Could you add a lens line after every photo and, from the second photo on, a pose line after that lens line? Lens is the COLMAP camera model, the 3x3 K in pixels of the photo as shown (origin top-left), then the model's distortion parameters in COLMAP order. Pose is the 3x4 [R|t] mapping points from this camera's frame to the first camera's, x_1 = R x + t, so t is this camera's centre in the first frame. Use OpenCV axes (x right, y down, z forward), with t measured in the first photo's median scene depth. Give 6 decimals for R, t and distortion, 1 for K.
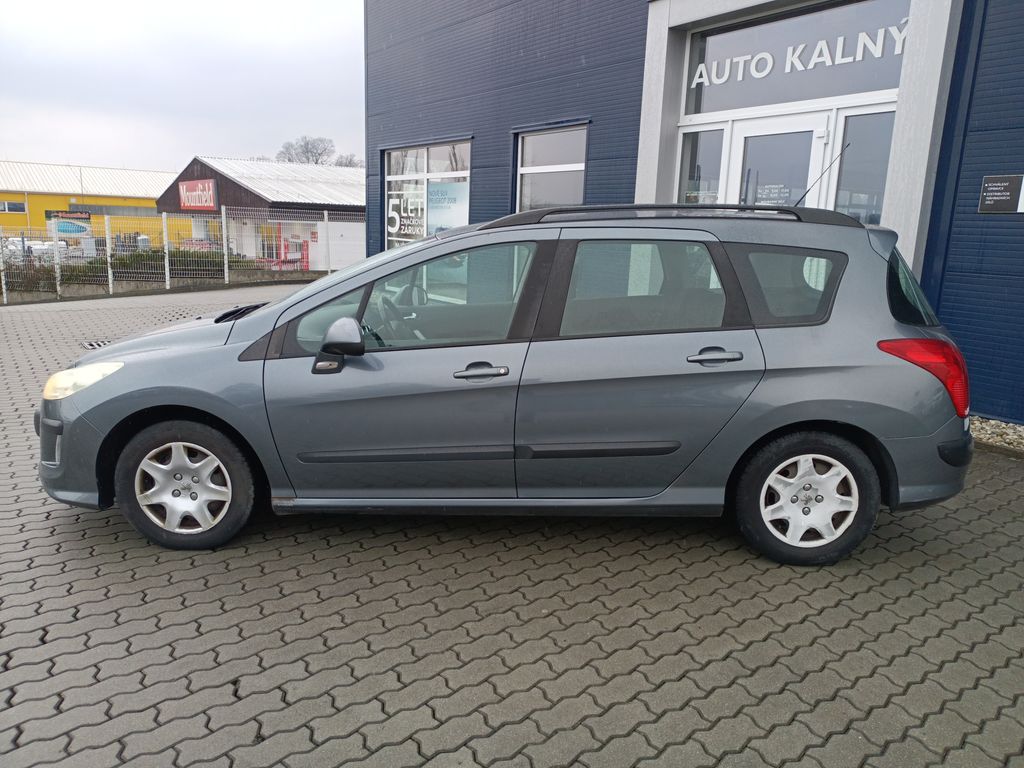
lens RADIAL K [[761.3, 0, 512.0], [0, 761.3, 384.0], [0, 0, 1]] dist [0.021012, -0.005377]
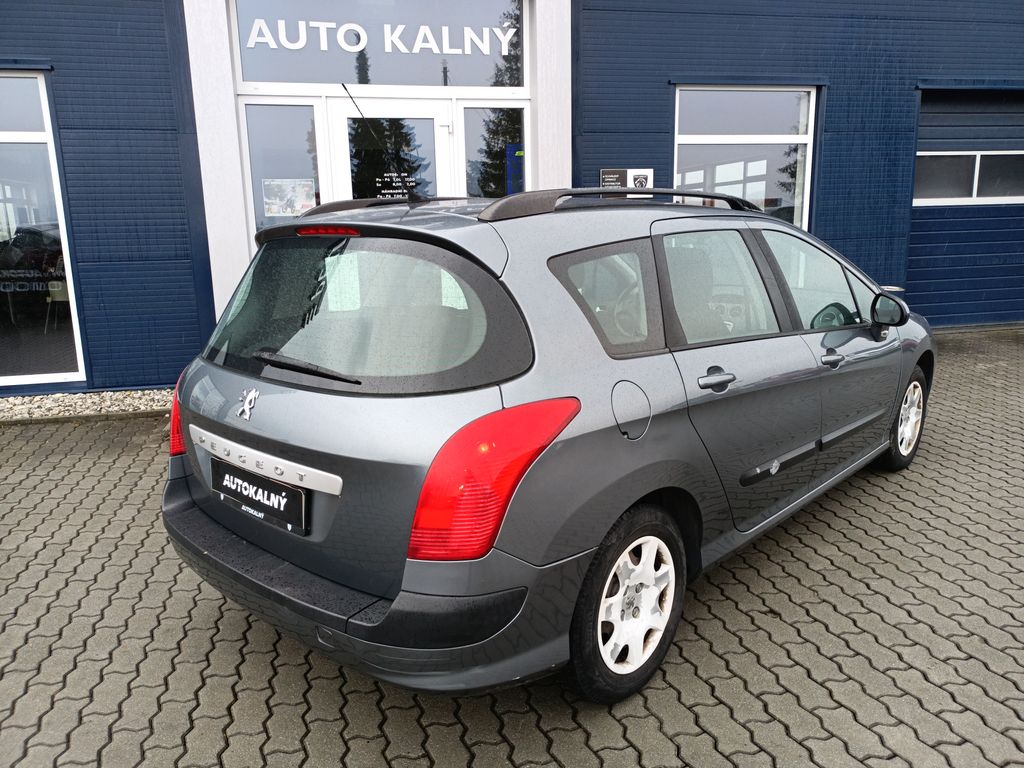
lens RADIAL K [[761.3, 0, 512.0], [0, 761.3, 384.0], [0, 0, 1]] dist [0.021012, -0.005377]
pose [[0.393471, -0.216439, 0.893496, -0.527725], [0.221435, 0.965590, 0.136389, -0.117465], [-0.892271, 0.144186, 0.427859, 0.558124]]
